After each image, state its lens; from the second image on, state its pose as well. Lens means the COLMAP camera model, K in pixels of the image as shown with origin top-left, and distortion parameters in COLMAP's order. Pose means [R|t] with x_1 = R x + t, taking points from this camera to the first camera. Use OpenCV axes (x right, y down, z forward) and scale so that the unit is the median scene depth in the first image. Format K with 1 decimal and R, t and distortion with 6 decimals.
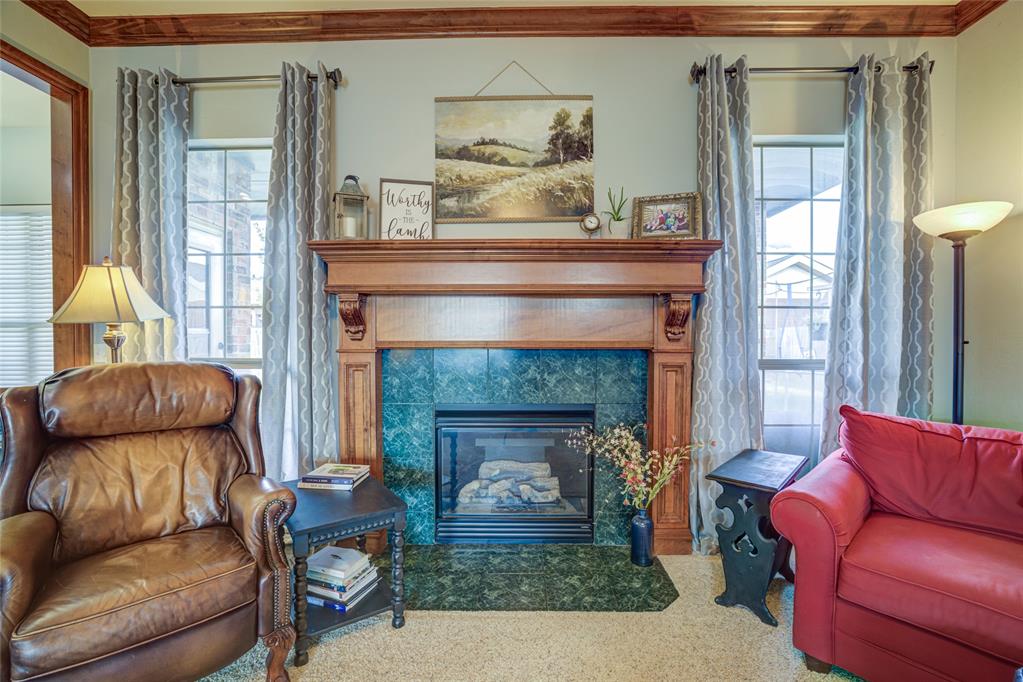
lens RADIAL K [[440.0, 0, 513.9], [0, 440.0, 342.3], [0, 0, 1]] dist [-0.033435, 0.008049]
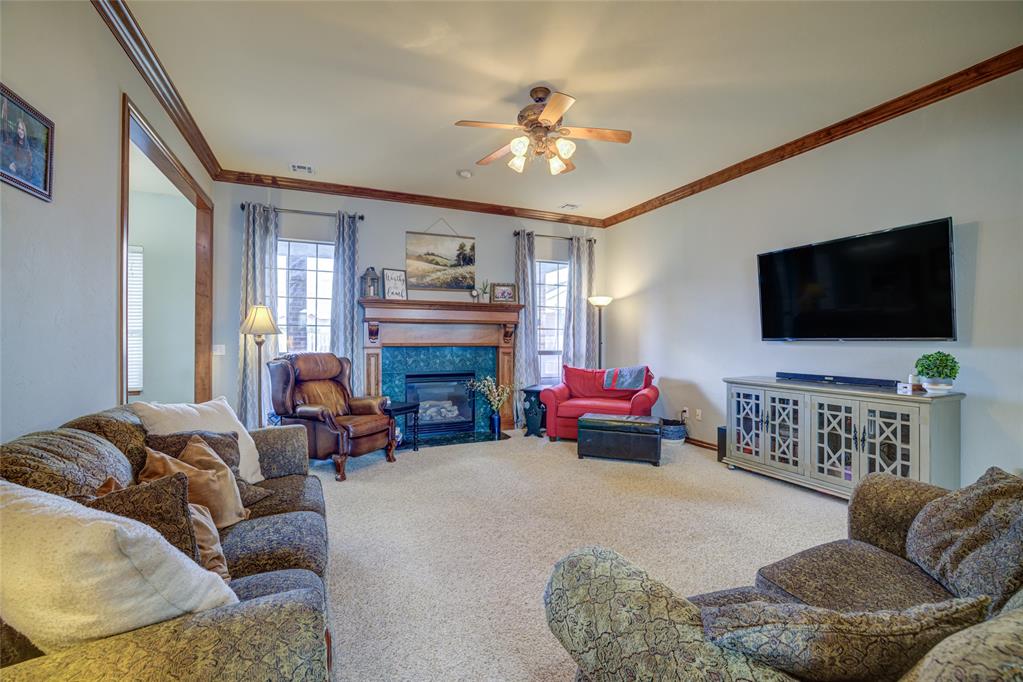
lens RADIAL K [[440.0, 0, 513.0], [0, 440.0, 338.4], [0, 0, 1]] dist [-0.033435, 0.008049]
pose [[0.909022, 0.003998, 0.416730, -0.629814], [0.003314, 0.999853, -0.016821, 0.013090], [-0.416736, 0.016671, 0.908875, -1.251874]]
